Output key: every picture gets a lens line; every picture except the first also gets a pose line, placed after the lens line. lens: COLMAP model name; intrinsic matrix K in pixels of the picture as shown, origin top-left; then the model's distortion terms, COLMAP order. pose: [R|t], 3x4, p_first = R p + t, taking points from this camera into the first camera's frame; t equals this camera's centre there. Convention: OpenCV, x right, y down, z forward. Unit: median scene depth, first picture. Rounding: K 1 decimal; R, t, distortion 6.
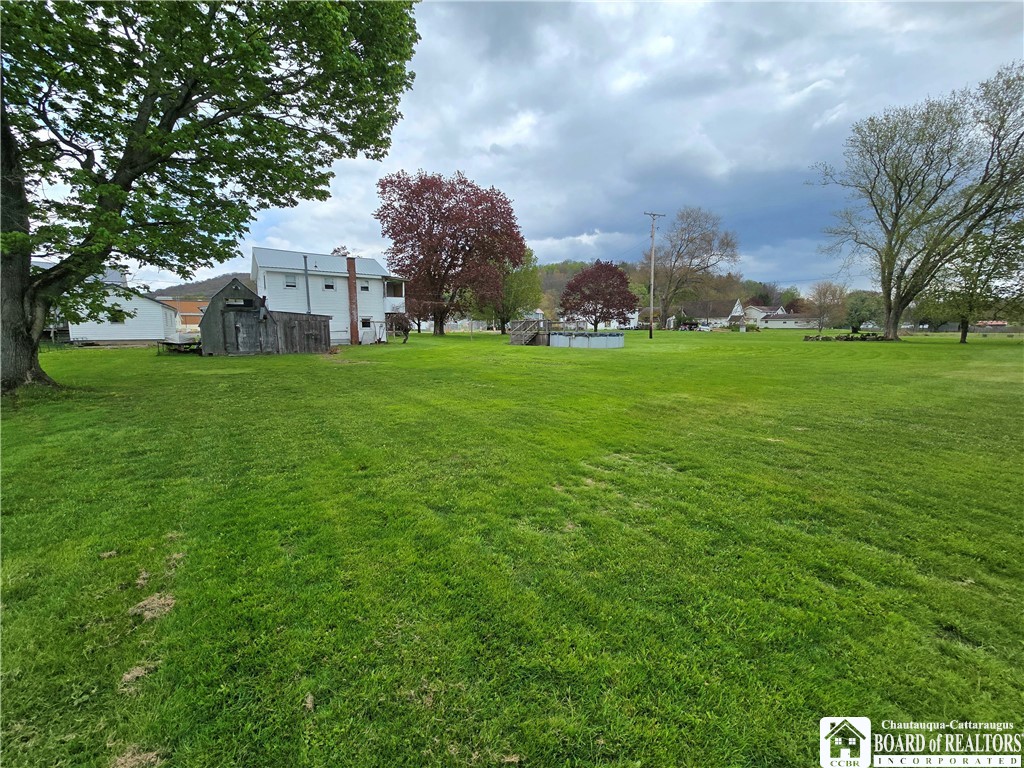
lens RADIAL K [[418.6, 0, 508.2], [0, 418.6, 385.0], [0, 0, 1]] dist [0.000433, -0.000792]
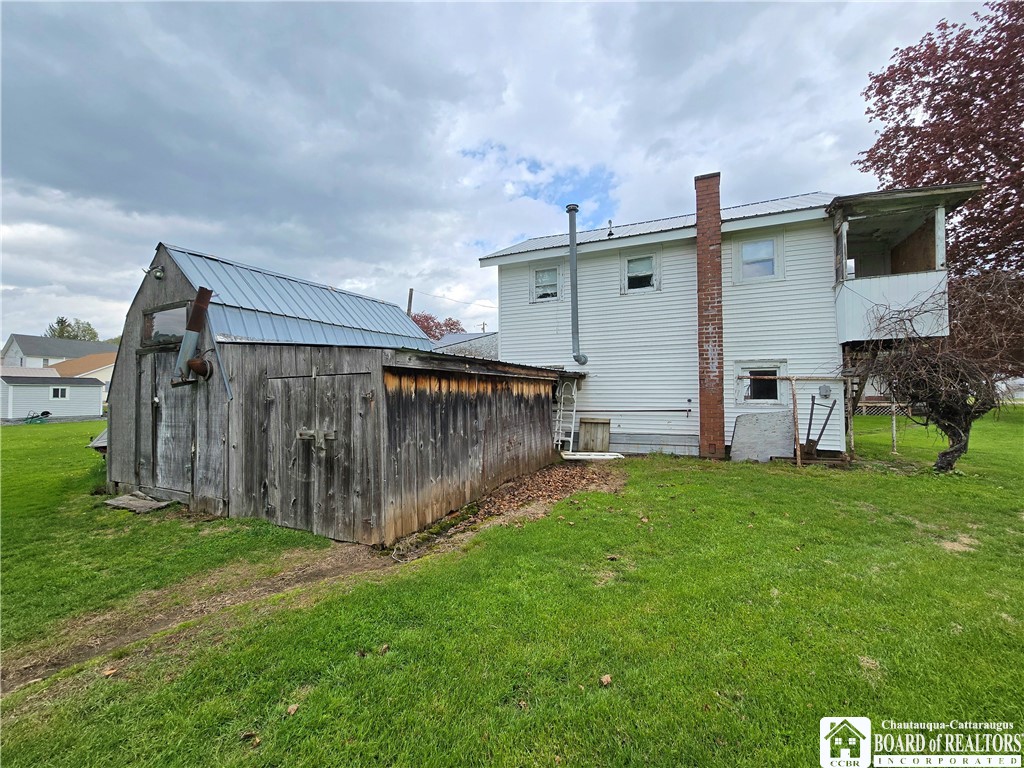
lens RADIAL K [[418.6, 0, 505.3], [0, 418.6, 388.0], [0, 0, 1]] dist [0.000433, -0.000792]
pose [[0.501376, -0.019451, -0.865011, -0.180688], [-0.109287, 0.990317, -0.085613, -0.102890], [0.858300, 0.137458, 0.494395, 0.720745]]
